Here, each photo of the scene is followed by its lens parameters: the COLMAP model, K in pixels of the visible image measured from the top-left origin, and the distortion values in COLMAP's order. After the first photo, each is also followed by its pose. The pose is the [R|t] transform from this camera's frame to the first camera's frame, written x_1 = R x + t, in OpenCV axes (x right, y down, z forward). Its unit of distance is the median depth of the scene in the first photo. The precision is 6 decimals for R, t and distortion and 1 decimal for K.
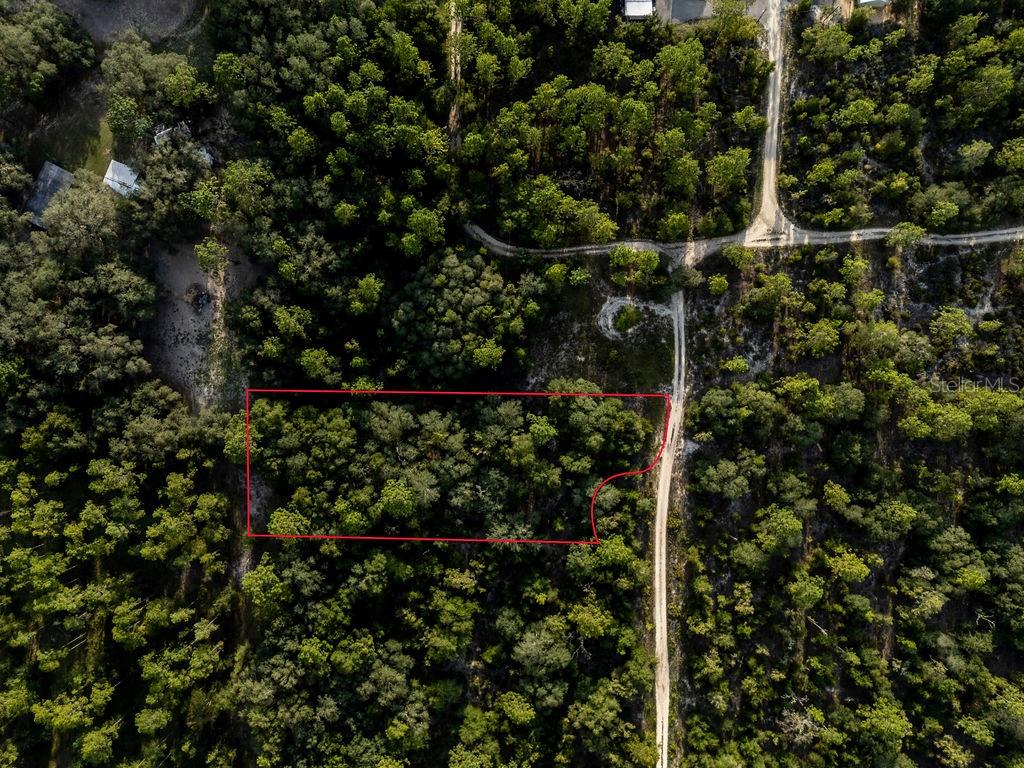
lens RADIAL K [[751.2, 0, 512.0], [0, 751.2, 384.0], [0, 0, 1]] dist [0.077201, -0.067725]
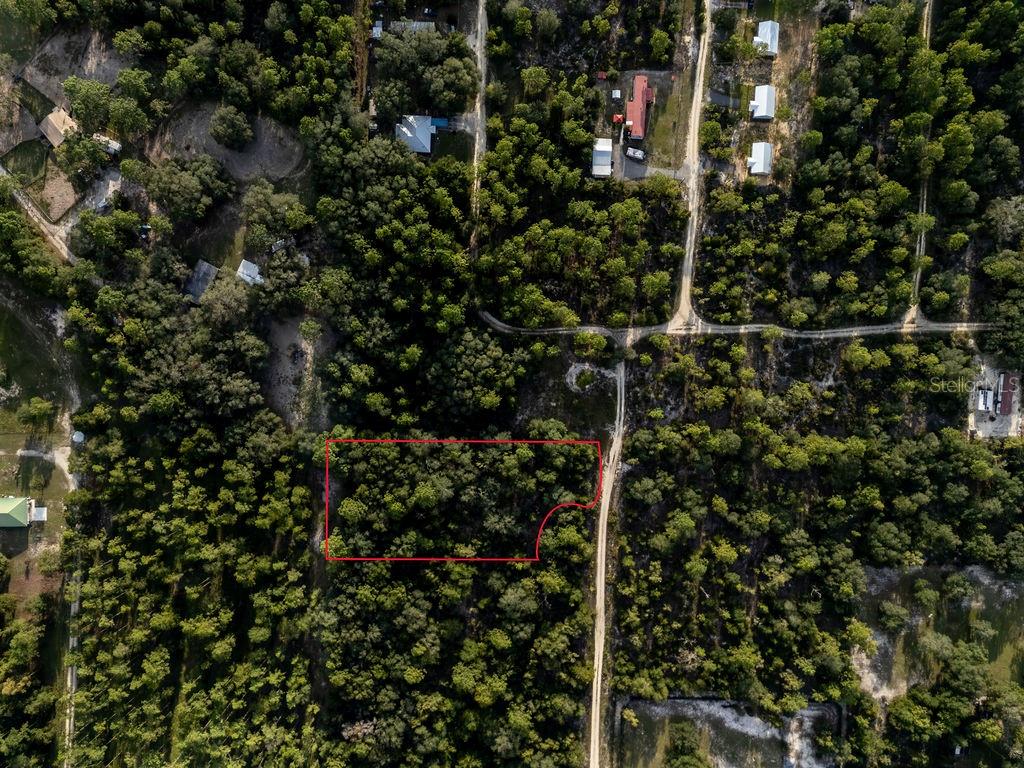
lens RADIAL K [[751.2, 0, 512.0], [0, 751.2, 384.0], [0, 0, 1]] dist [0.077201, -0.067725]
pose [[0.999144, 0.041333, 0.001727, 0.007567], [-0.041326, 0.999138, -0.003943, -0.067389], [-0.001888, 0.003868, 0.999991, -0.483617]]
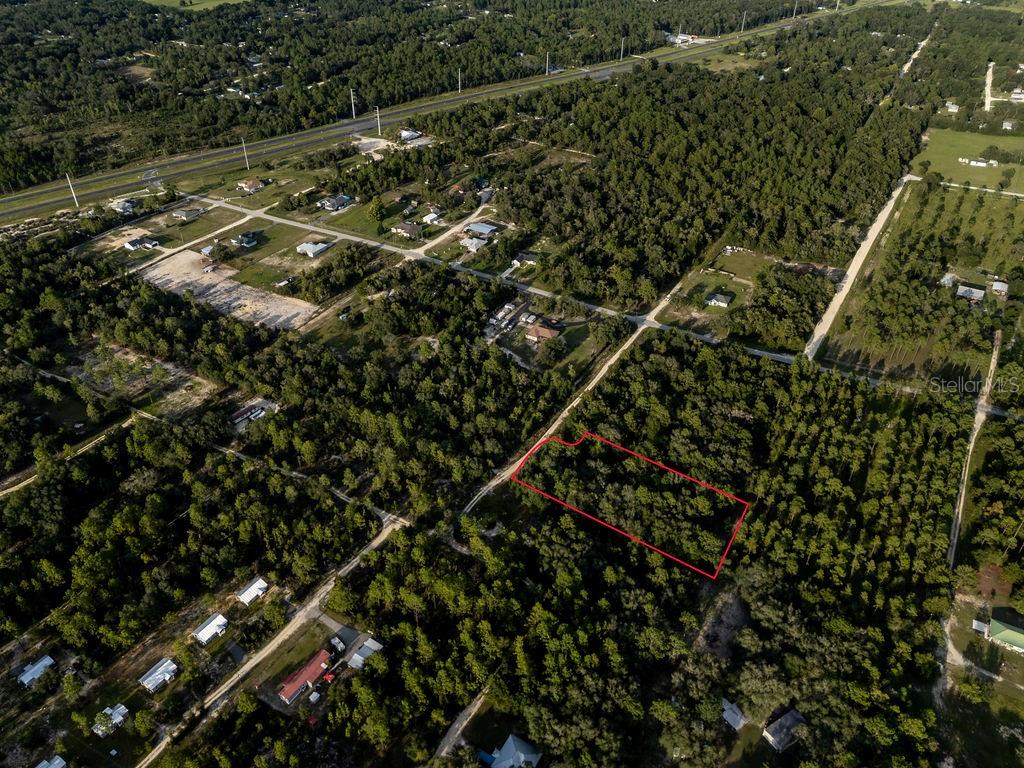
lens RADIAL K [[751.2, 0, 512.0], [0, 751.2, 384.0], [0, 0, 1]] dist [0.077201, -0.067725]
pose [[-0.854786, -0.327756, 0.402390, -0.534136], [0.518092, -0.493548, 0.698564, -1.202052], [-0.030360, 0.805597, 0.591685, -0.350409]]
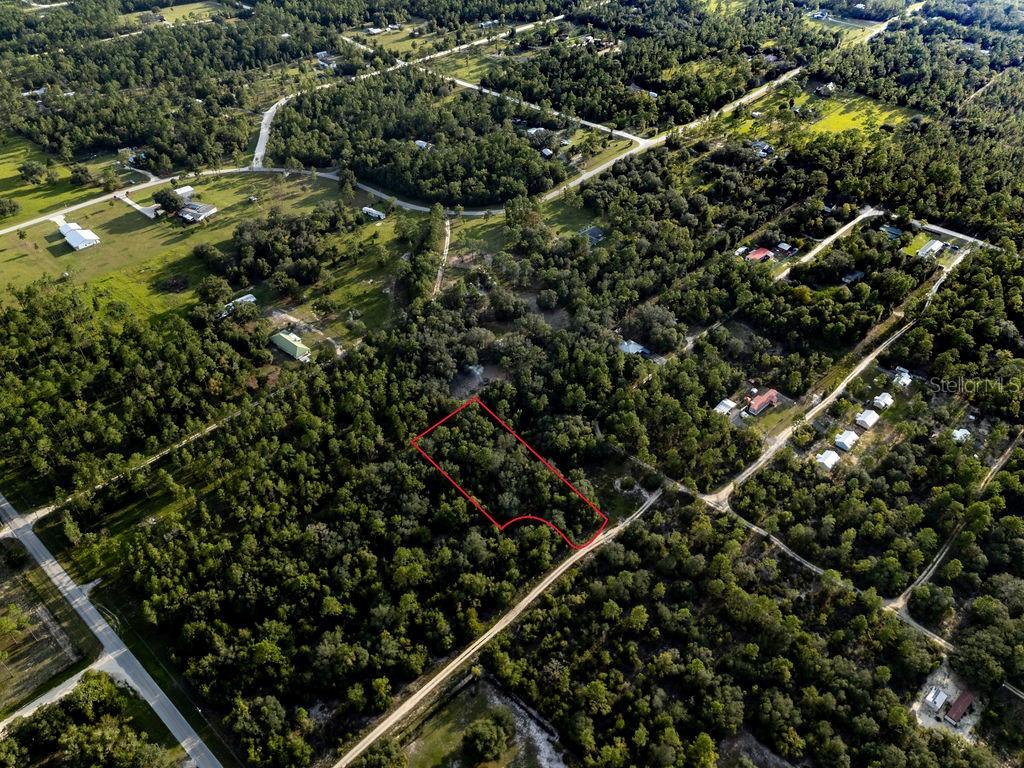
lens RADIAL K [[751.2, 0, 512.0], [0, 751.2, 384.0], [0, 0, 1]] dist [0.077201, -0.067725]
pose [[0.710759, 0.444459, -0.545232, 0.920248], [-0.703398, 0.457042, -0.544375, 1.107144], [0.007242, 0.770434, 0.637478, -0.458983]]
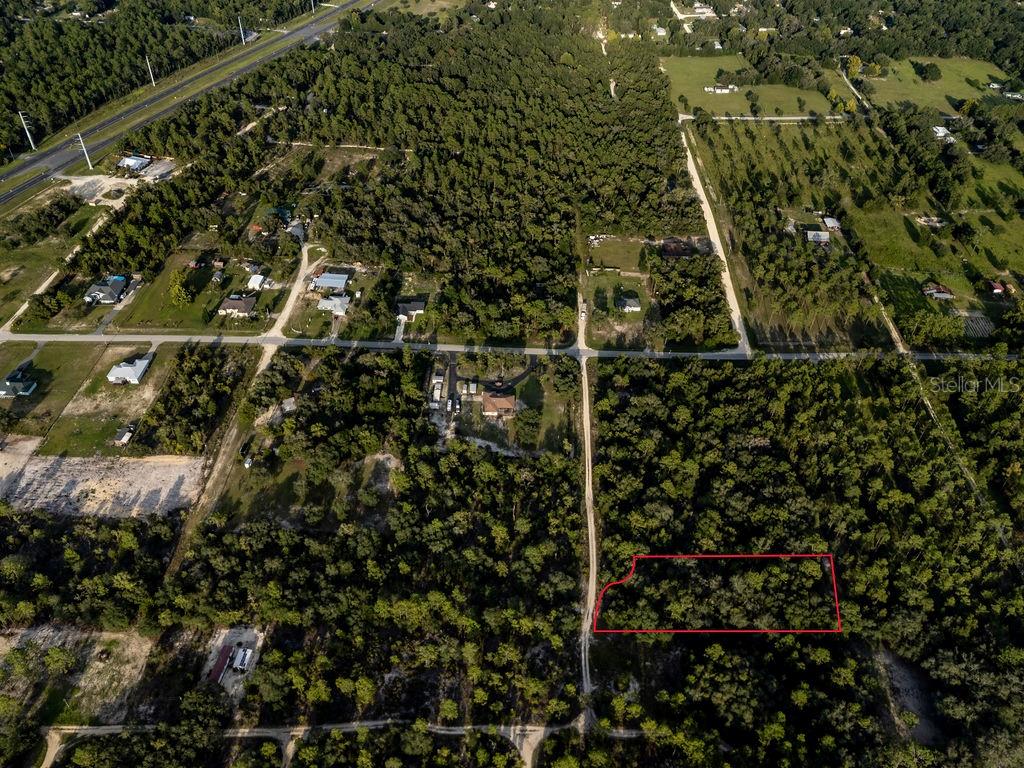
lens RADIAL K [[751.2, 0, 512.0], [0, 751.2, 384.0], [0, 0, 1]] dist [0.077201, -0.067725]
pose [[-0.997707, -0.067650, 0.002167, 0.430568], [0.045984, -0.653993, 0.755102, -0.899907], [-0.049665, 0.753470, 0.655604, -0.475701]]
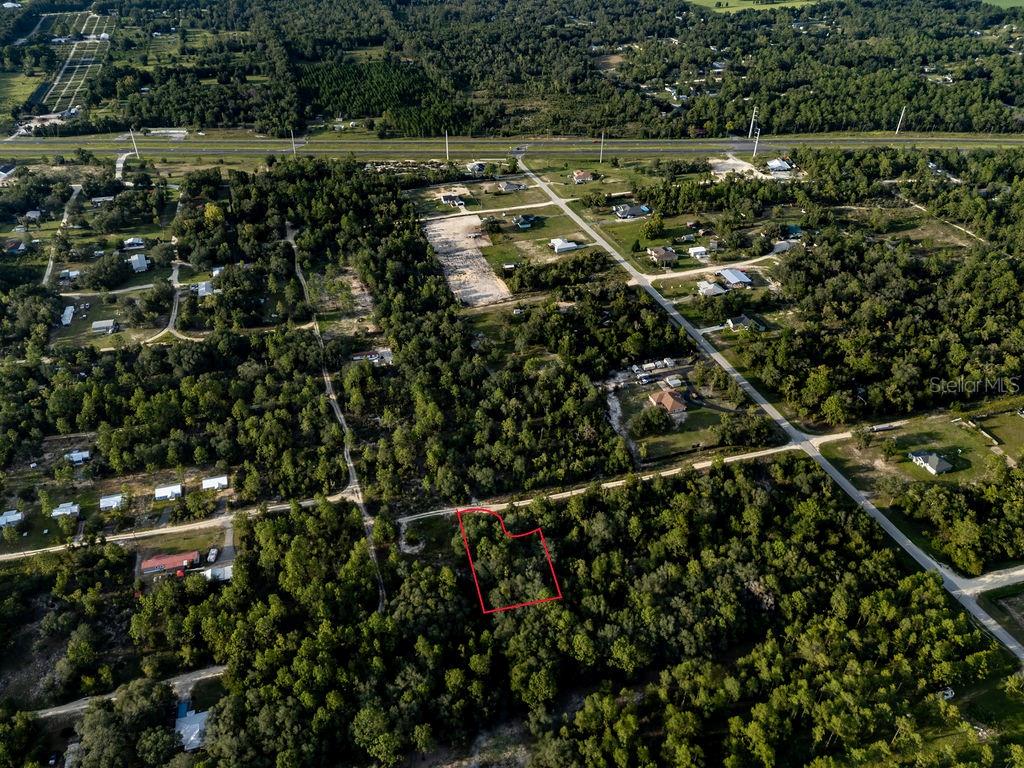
lens RADIAL K [[751.2, 0, 512.0], [0, 751.2, 384.0], [0, 0, 1]] dist [0.077201, -0.067725]
pose [[-0.282766, -0.576509, 0.766604, -1.101203], [0.959155, -0.163165, 0.231084, -0.220630], [-0.008139, 0.800634, 0.599098, -0.361026]]
